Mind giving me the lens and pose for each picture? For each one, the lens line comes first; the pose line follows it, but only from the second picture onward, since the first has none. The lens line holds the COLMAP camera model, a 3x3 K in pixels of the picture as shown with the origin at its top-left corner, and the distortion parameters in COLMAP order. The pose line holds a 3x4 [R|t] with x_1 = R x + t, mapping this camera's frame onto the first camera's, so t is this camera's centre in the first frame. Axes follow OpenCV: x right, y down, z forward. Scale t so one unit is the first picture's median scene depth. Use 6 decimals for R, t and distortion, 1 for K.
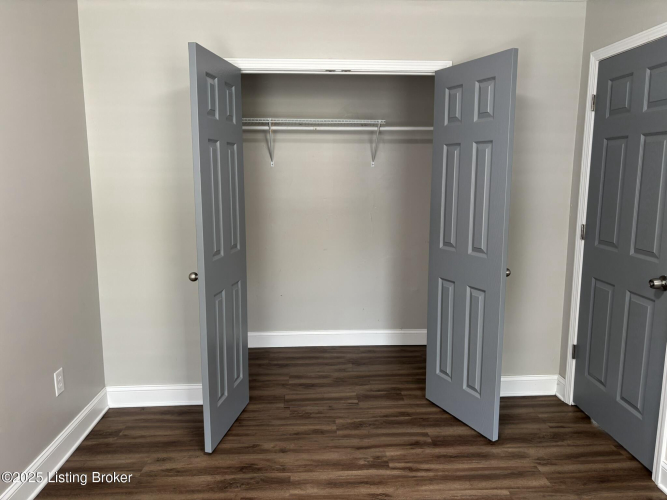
lens RADIAL K [[509.3, 0, 333.5], [0, 509.3, 250.0], [0, 0, 1]] dist [0.068614, -0.088302]
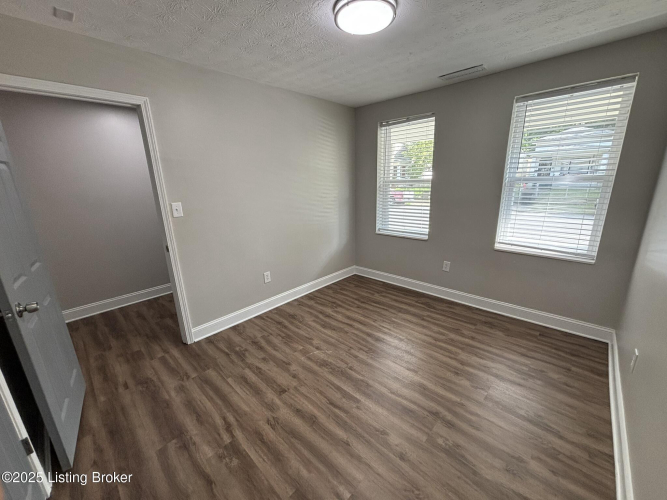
lens RADIAL K [[267.5, 0, 333.5], [0, 267.5, 250.0], [0, 0, 1]] dist [-0.000018, 0.000099]
pose [[-0.694302, -0.167560, 0.699906, -0.396861], [0.142514, 0.921250, 0.361923, -0.171136], [-0.705432, 0.351030, -0.615746, 1.006783]]
